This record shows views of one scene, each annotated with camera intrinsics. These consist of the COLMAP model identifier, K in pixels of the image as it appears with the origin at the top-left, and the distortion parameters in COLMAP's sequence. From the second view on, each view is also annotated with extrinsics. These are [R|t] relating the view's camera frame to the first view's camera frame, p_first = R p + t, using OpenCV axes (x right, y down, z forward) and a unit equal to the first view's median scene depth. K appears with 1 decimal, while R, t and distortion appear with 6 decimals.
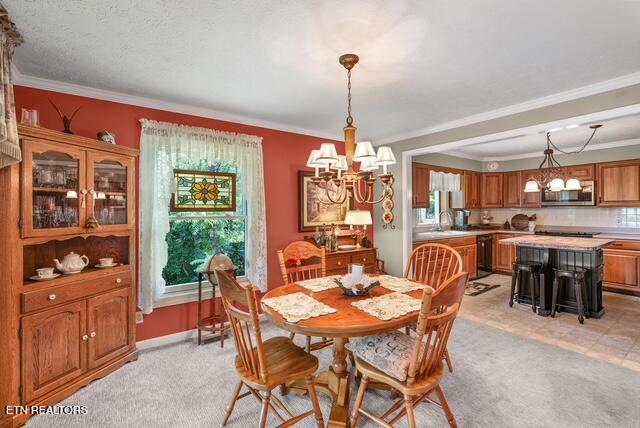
lens RADIAL K [[291.6, 0, 320.7], [0, 291.6, 209.1], [0, 0, 1]] dist [-0.000496, 0.000128]
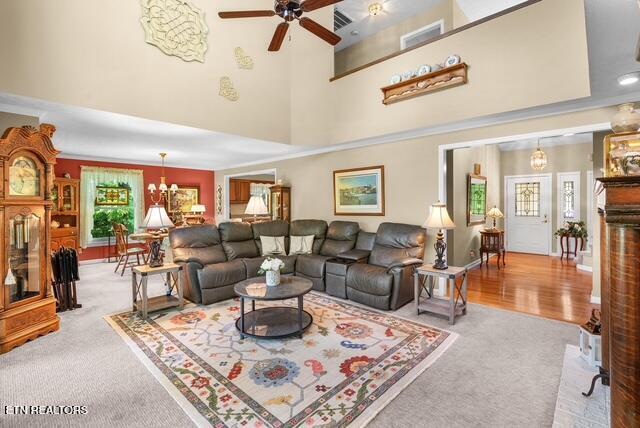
lens RADIAL K [[293.8, 0, 317.2], [0, 293.8, 203.3], [0, 0, 1]] dist [-0.002279, 0.000054]
pose [[0.983462, -0.002861, 0.181093, 0.426468], [0.003705, 0.999984, -0.004324, 0.005512], [-0.181078, 0.004923, 0.983456, -0.859626]]
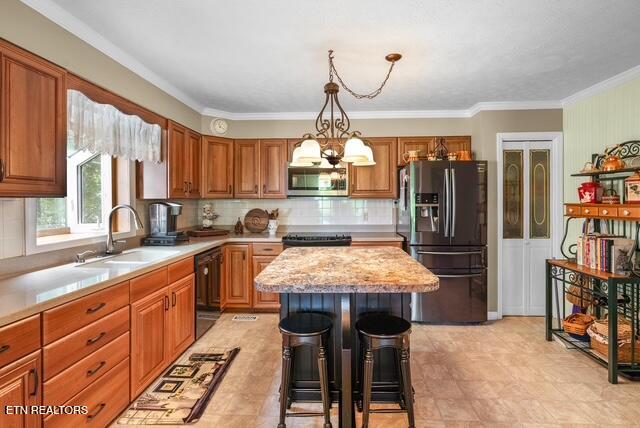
lens RADIAL K [[313.7, 0, 319.8], [0, 313.7, 202.1], [0, 0, 1]] dist [0.000216, 0.000062]
pose [[0.617093, -0.000769, 0.786889, 0.254522], [-0.000452, 0.999999, 0.001332, 0.002015], [-0.786890, -0.001178, 0.617093, 0.517742]]
